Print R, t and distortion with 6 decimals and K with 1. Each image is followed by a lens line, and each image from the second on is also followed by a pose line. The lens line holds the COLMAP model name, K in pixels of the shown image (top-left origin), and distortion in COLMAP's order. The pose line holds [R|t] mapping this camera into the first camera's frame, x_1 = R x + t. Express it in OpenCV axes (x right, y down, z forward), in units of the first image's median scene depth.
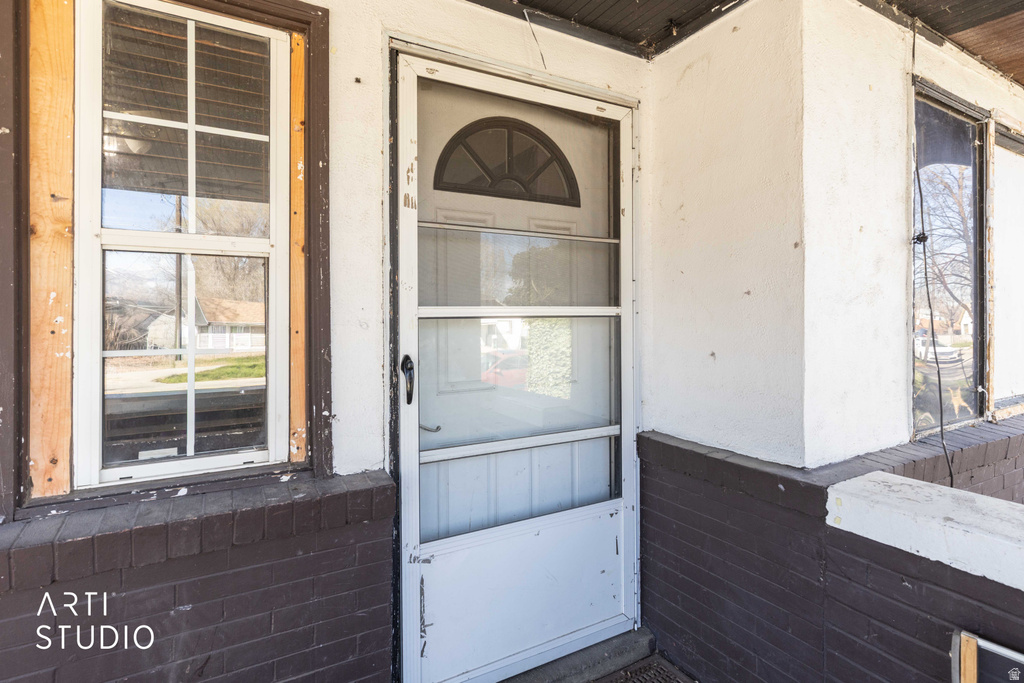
lens RADIAL K [[490.1, 0, 510.0], [0, 490.1, 322.6], [0, 0, 1]] dist [0.002209, -0.000942]
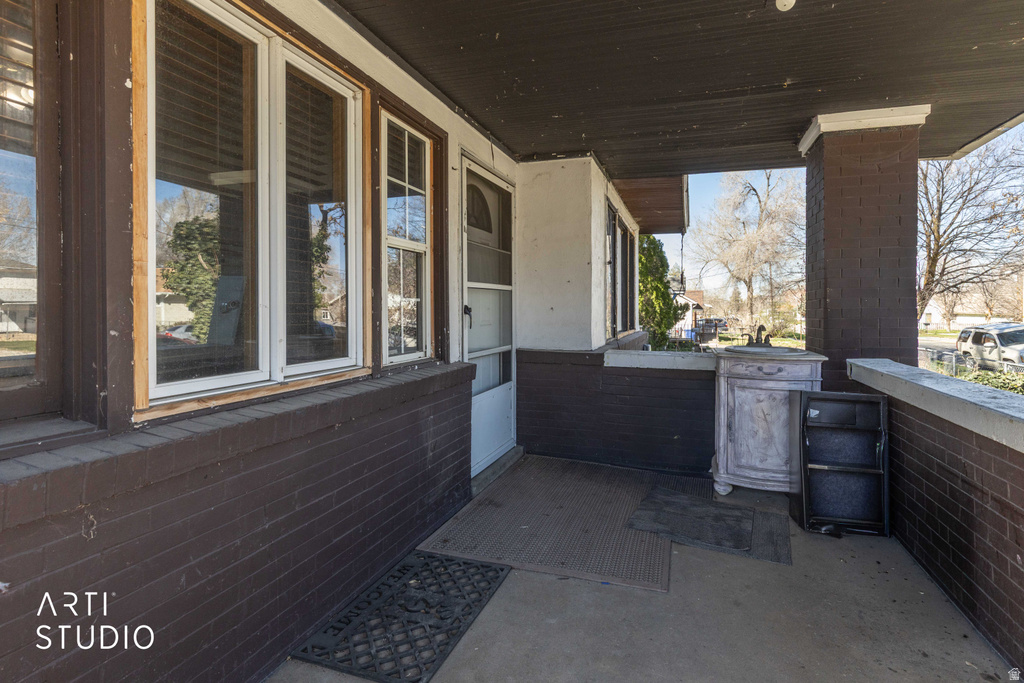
lens RADIAL K [[490.1, 0, 519.0], [0, 490.1, 310.7], [0, 0, 1]] dist [0.002209, -0.000942]
pose [[0.744766, 0.001277, 0.667324, -1.186991], [-0.001591, 0.999999, -0.000138, 0.075321], [-0.667323, -0.000959, 0.744768, -0.560769]]
